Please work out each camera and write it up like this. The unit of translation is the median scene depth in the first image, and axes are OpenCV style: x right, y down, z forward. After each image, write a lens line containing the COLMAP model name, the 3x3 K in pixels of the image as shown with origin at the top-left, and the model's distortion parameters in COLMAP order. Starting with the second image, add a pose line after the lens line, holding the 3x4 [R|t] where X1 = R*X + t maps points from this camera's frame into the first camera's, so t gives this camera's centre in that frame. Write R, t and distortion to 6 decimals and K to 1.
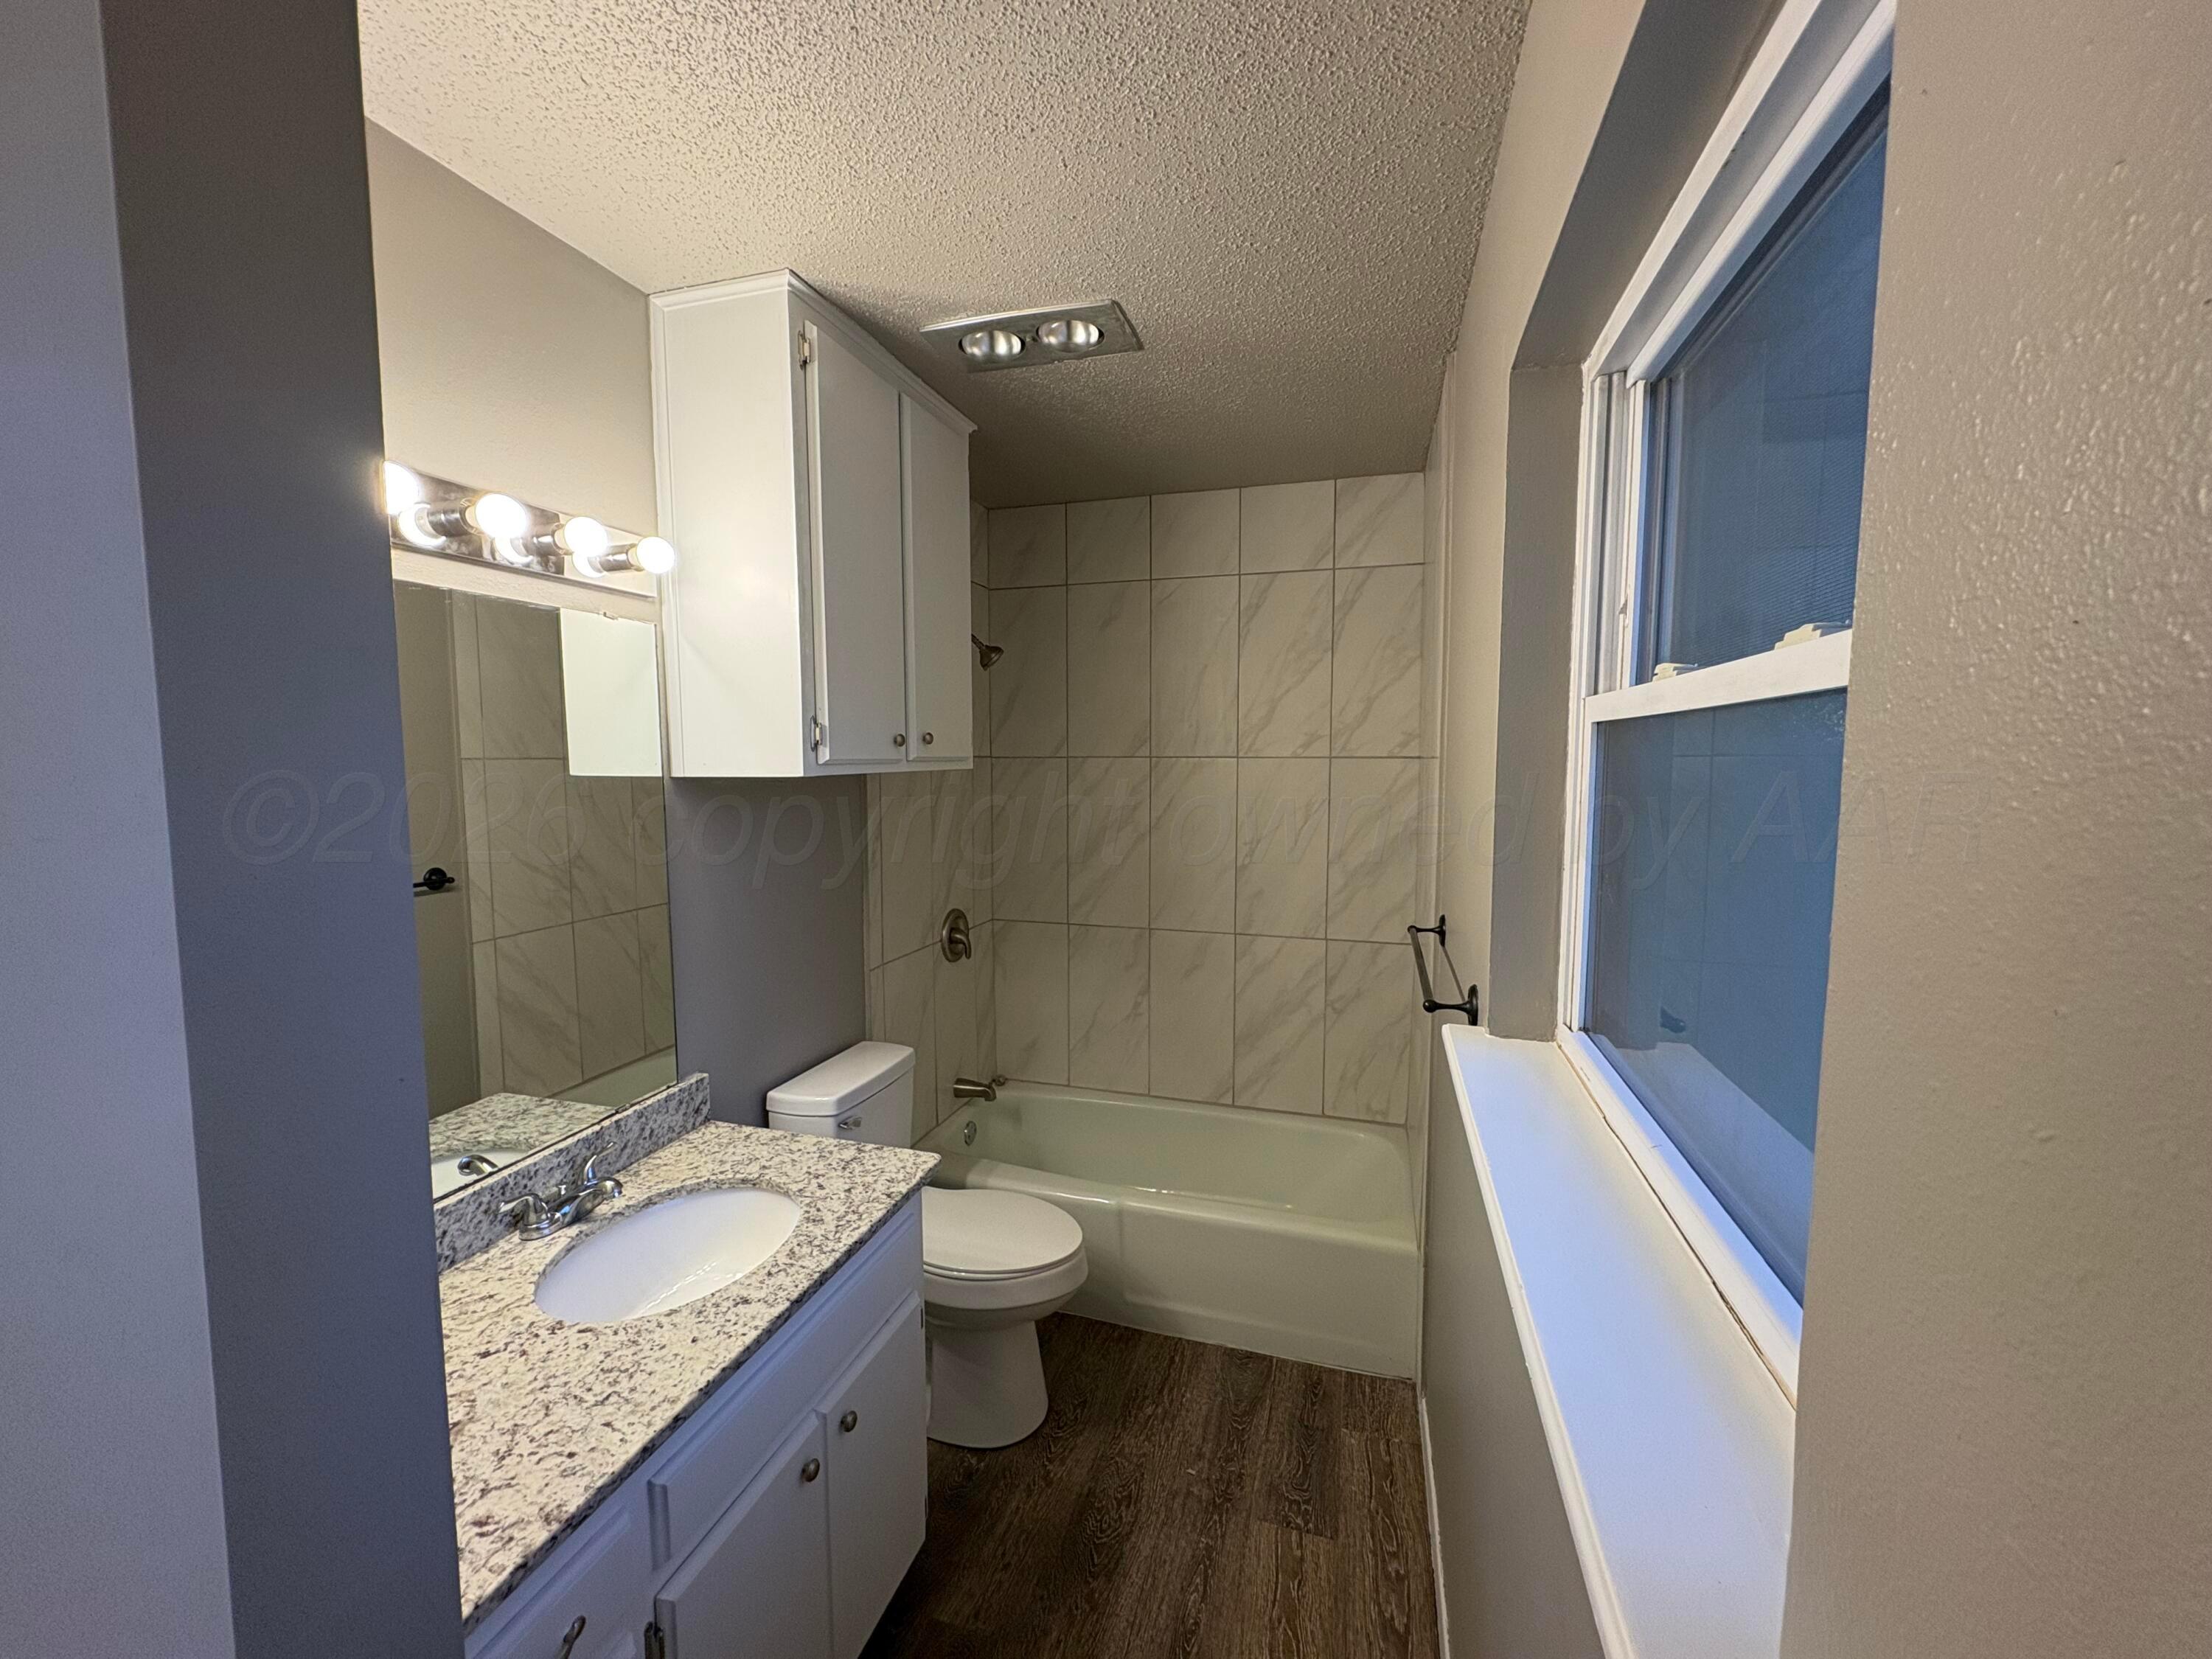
lens RADIAL K [[883.8, 0, 1098.2], [0, 883.8, 829.9], [0, 0, 1]] dist [0.002806, 0.000363]
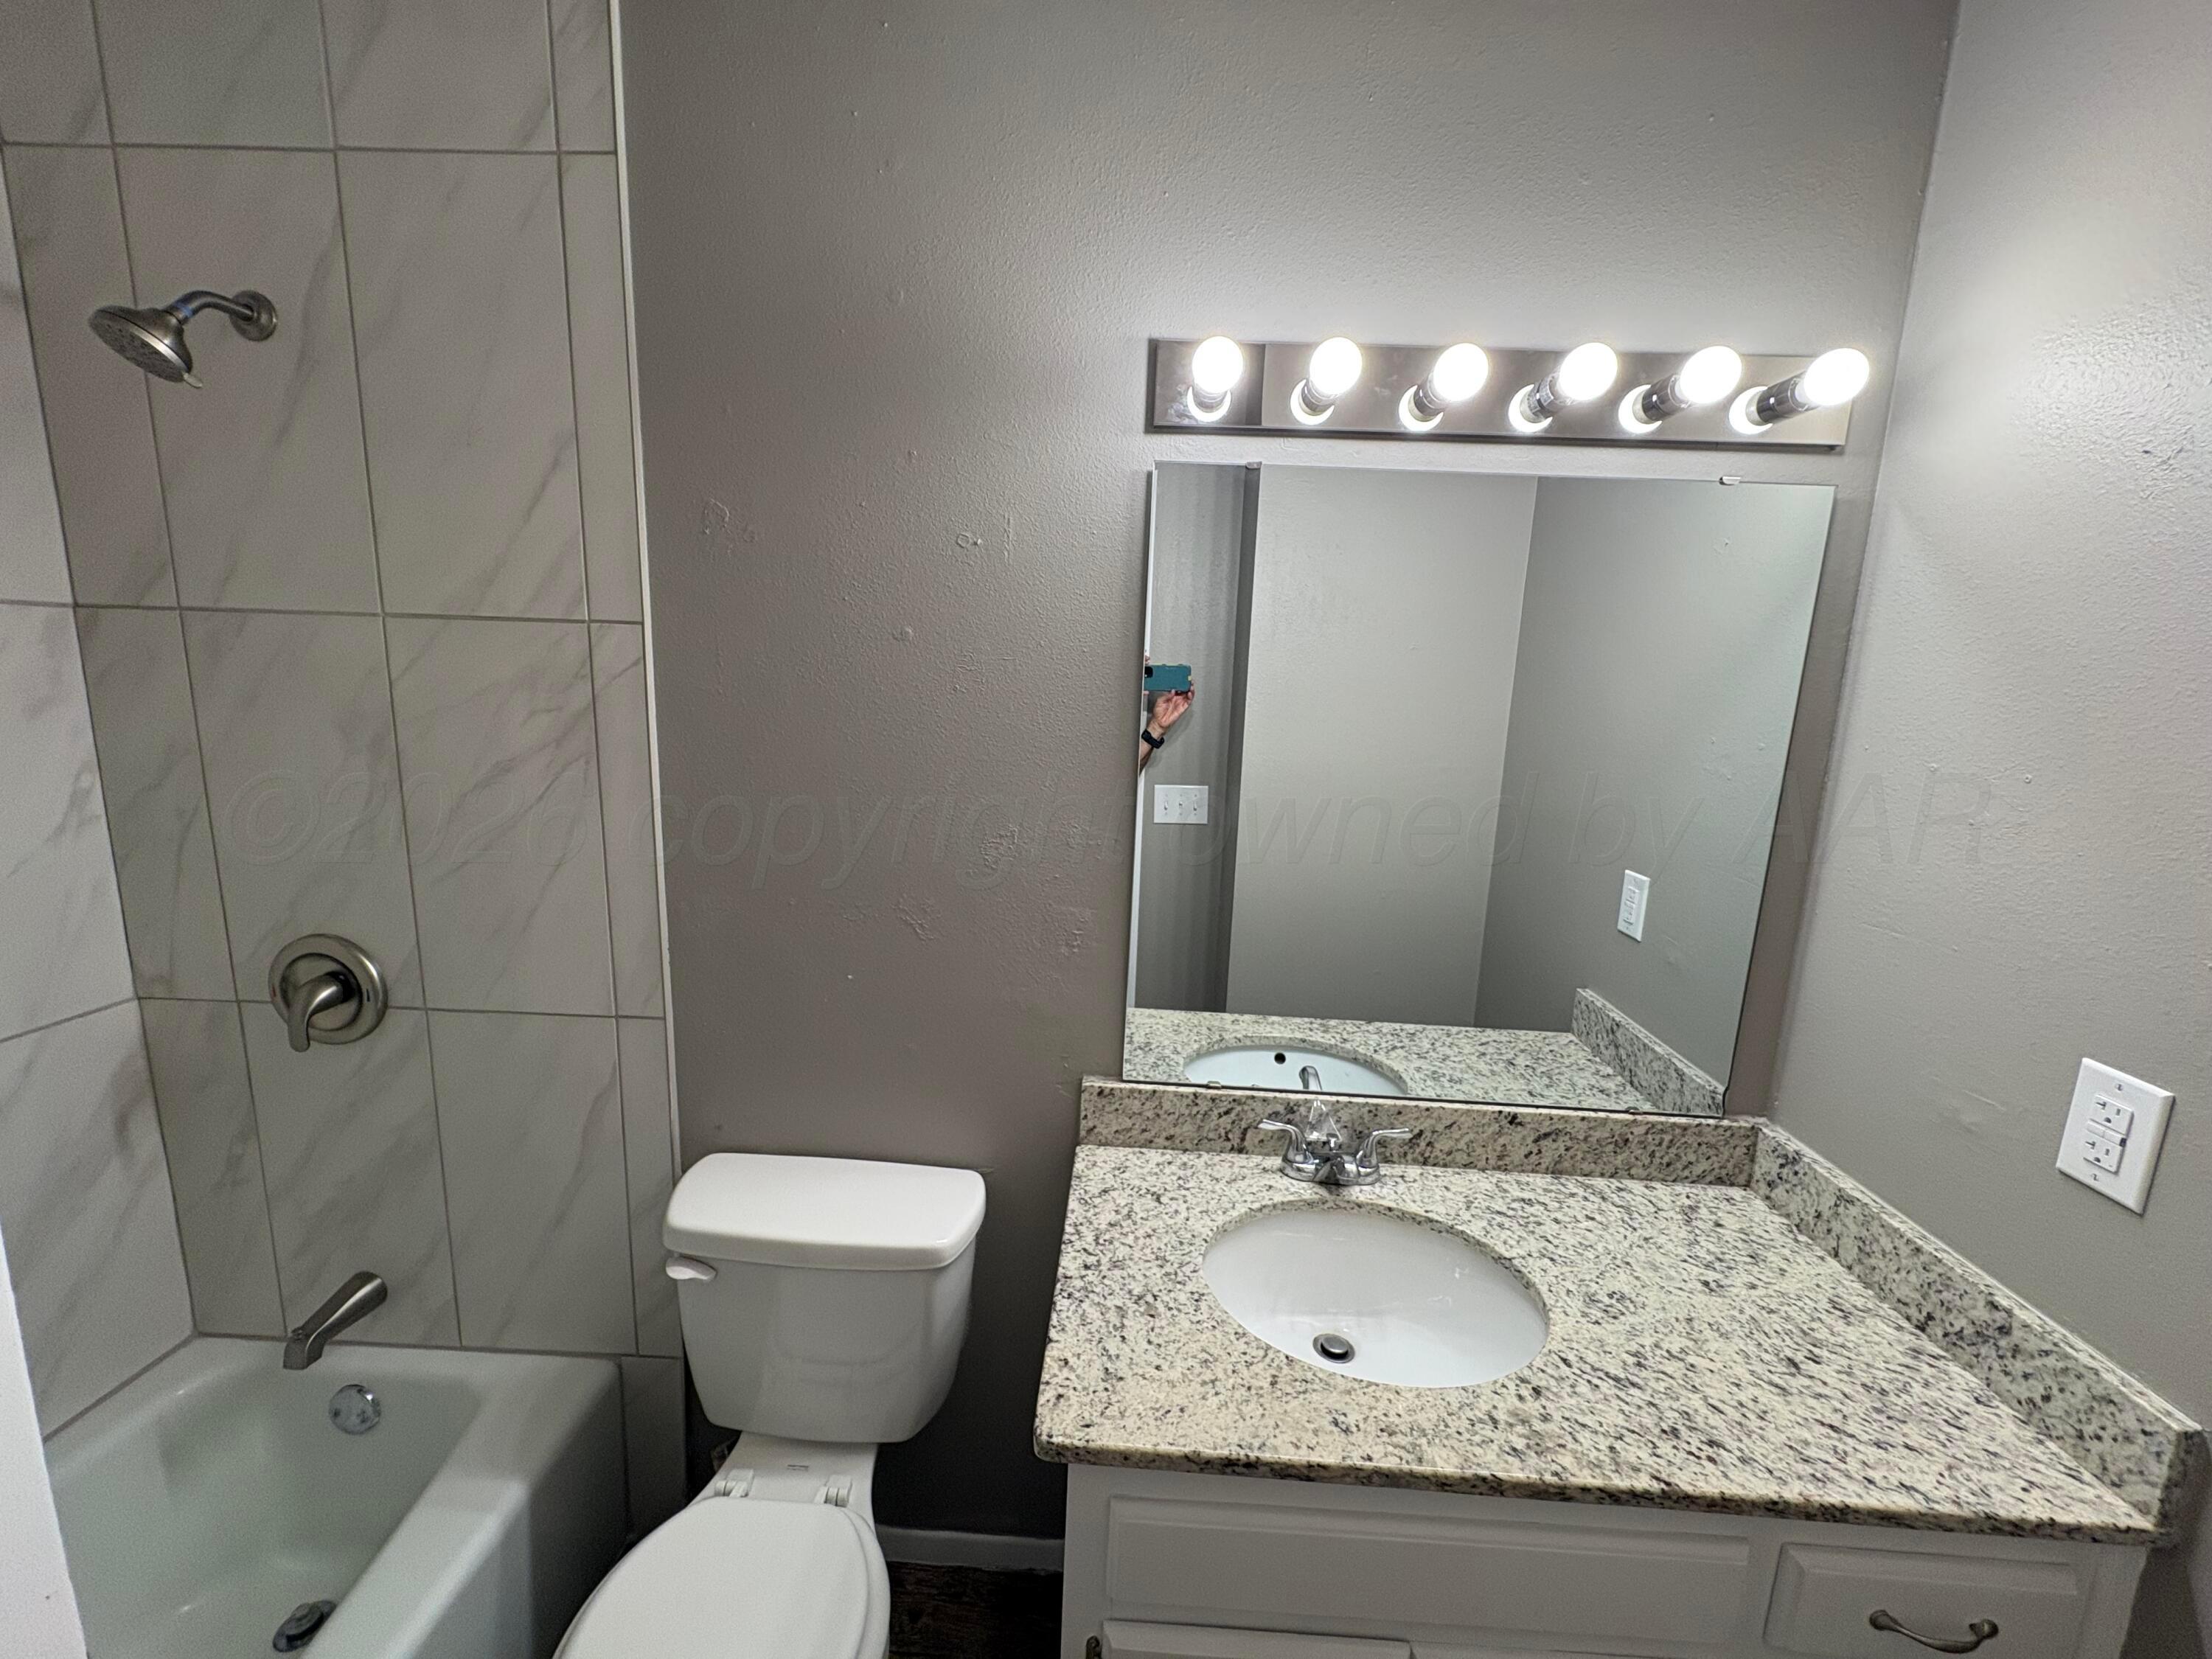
lens RADIAL K [[883.8, 0, 1099.6], [0, 883.8, 835.5], [0, 0, 1]] dist [0.002806, 0.000363]
pose [[0.233779, 0.191451, -0.953254, 0.107583], [-0.113003, 0.979128, 0.168934, -0.022622], [0.965701, 0.068227, 0.250534, 0.398146]]
